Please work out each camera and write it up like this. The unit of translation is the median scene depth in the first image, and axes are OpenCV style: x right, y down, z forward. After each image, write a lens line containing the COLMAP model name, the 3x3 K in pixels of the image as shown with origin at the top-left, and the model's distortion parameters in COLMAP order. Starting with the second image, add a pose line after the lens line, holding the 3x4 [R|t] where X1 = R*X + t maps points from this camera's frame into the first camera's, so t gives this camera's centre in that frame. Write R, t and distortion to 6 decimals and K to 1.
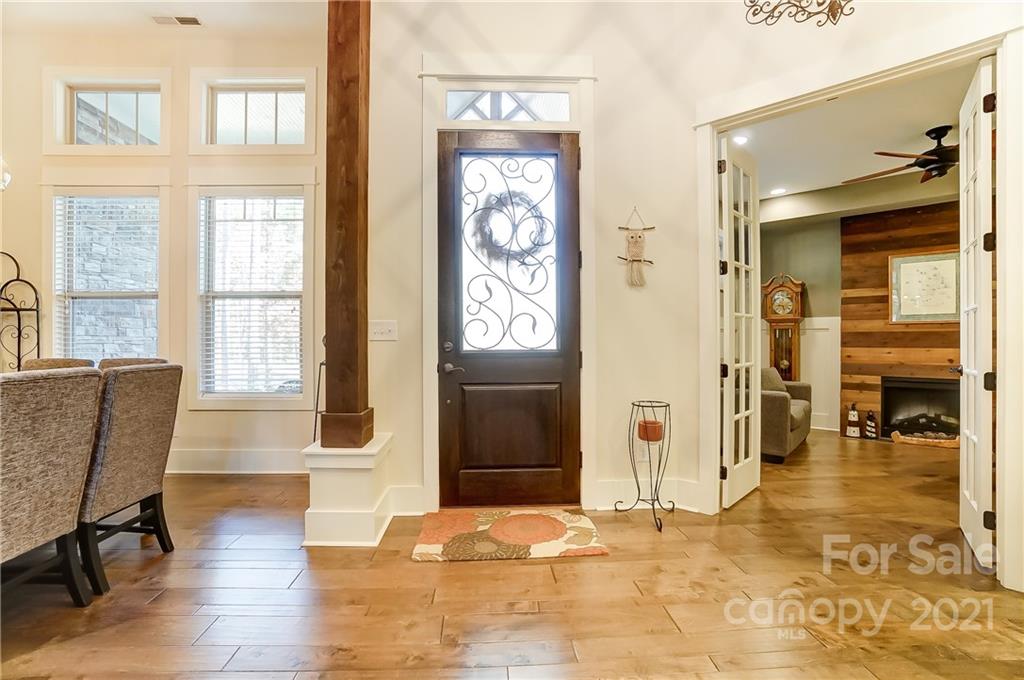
lens RADIAL K [[449.8, 0, 506.8], [0, 449.8, 340.8], [0, 0, 1]] dist [-0.042885, 0.003478]
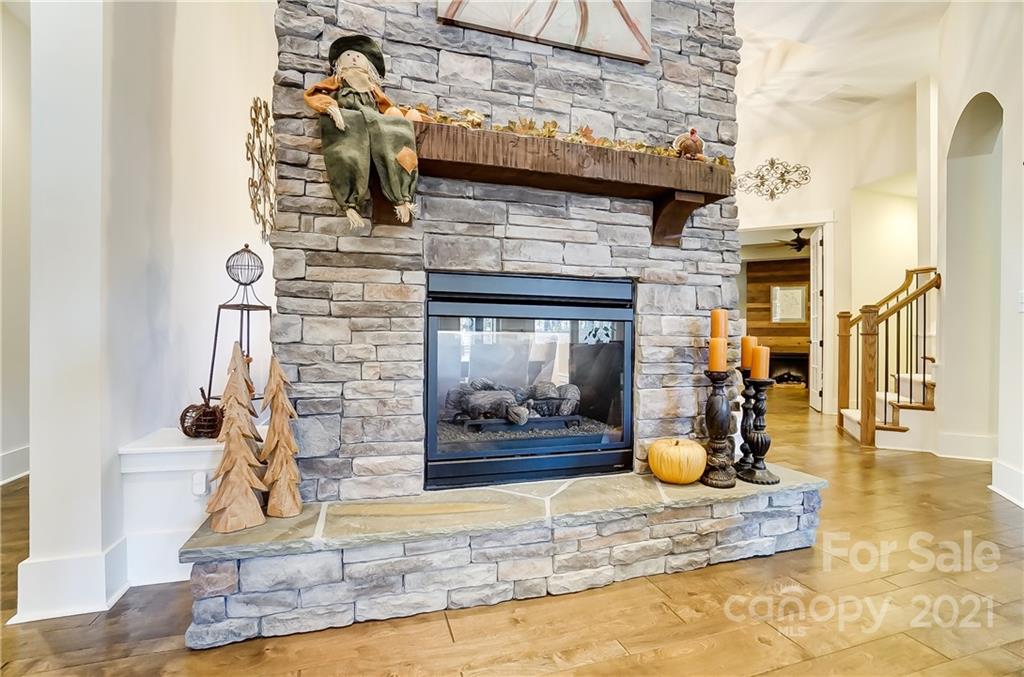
lens RADIAL K [[449.8, 0, 493.8], [0, 449.8, 339.3], [0, 0, 1]] dist [-0.042885, 0.003478]
pose [[0.974476, 0.010319, 0.224256, -0.936367], [-0.013085, 0.999856, 0.010847, 0.032487], [-0.224112, -0.013505, 0.974470, -0.763518]]
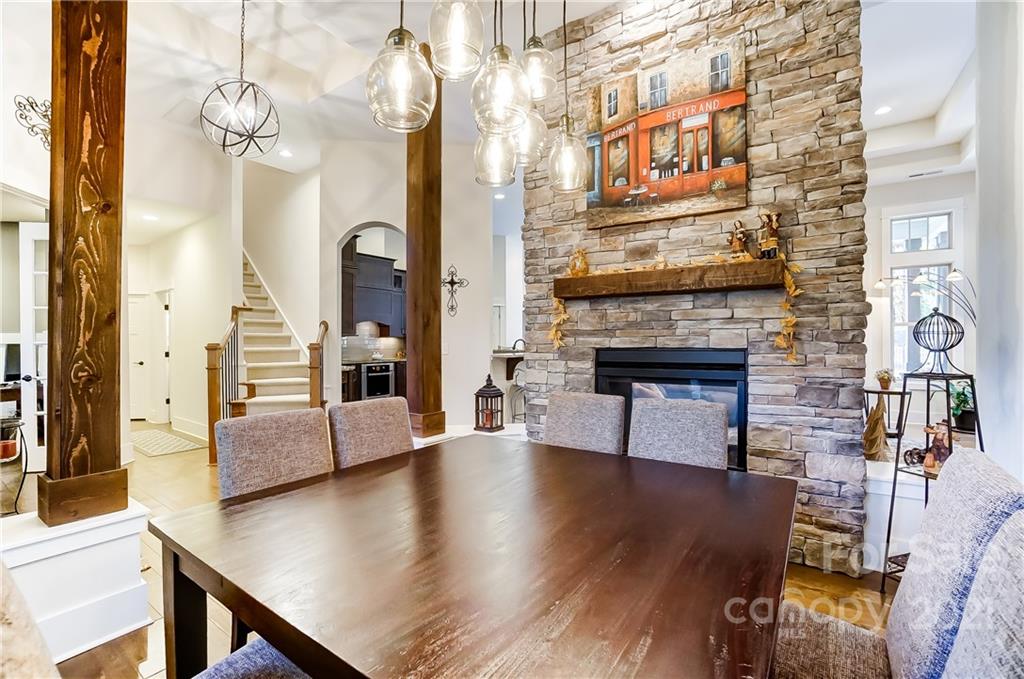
lens RADIAL K [[443.7, 0, 506.2], [0, 443.7, 340.8], [0, 0, 1]] dist [-0.025562, 0.007385]
pose [[-0.787477, 0.006048, 0.616314, -1.064291], [-0.001701, 0.999927, -0.011987, -0.044583], [-0.616342, -0.010487, -0.787409, 0.843776]]
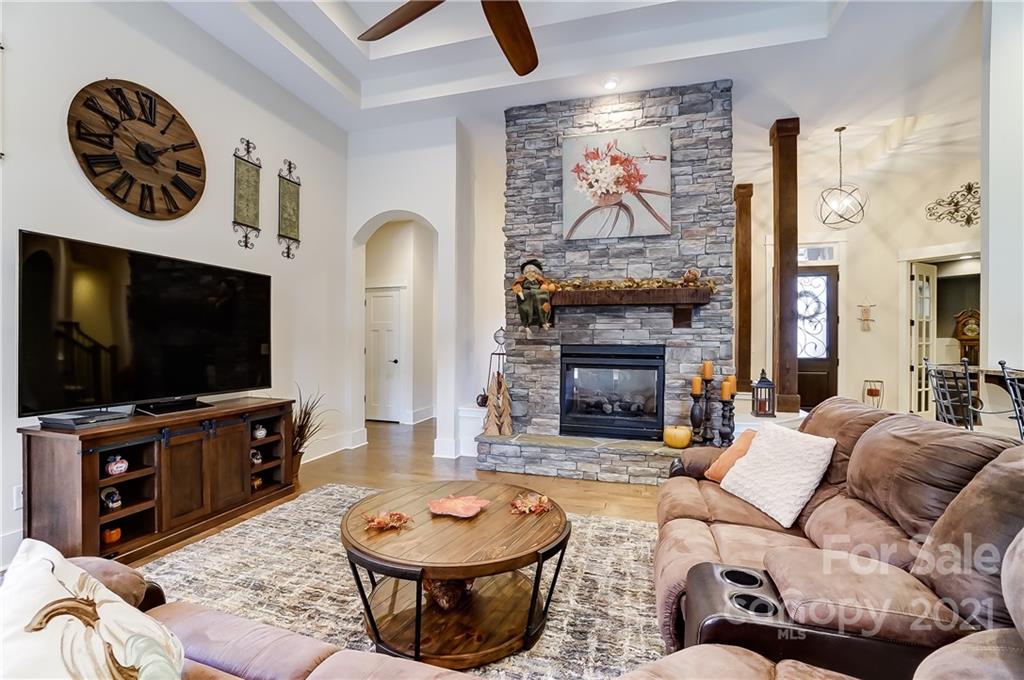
lens RADIAL K [[443.7, 0, 516.5], [0, 443.7, 337.0], [0, 0, 1]] dist [-0.025562, 0.007385]
pose [[0.948132, 0.008405, -0.317765, -0.608171], [-0.008772, 0.999961, 0.000276, -0.064273], [0.317755, 0.002526, 0.948169, -1.484833]]
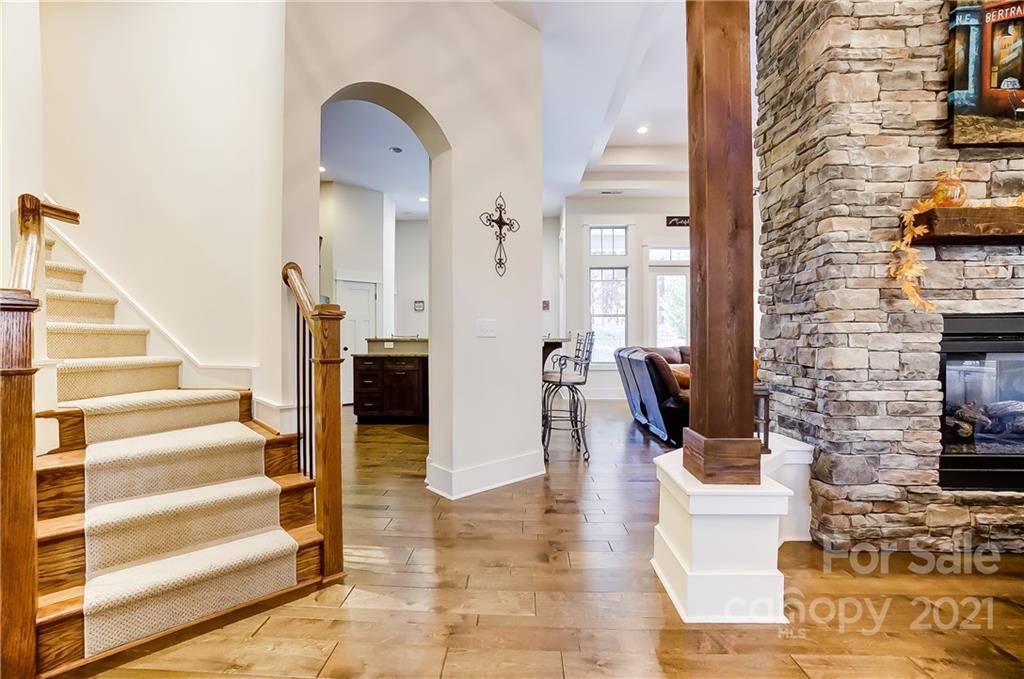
lens RADIAL K [[443.7, 0, 506.1], [0, 443.7, 344.8], [0, 0, 1]] dist [-0.025562, 0.007385]
pose [[-0.995757, 0.004436, 0.091913, -0.029955], [0.005247, 0.999949, 0.008580, -0.003928], [-0.091870, 0.009026, -0.995730, 0.708080]]
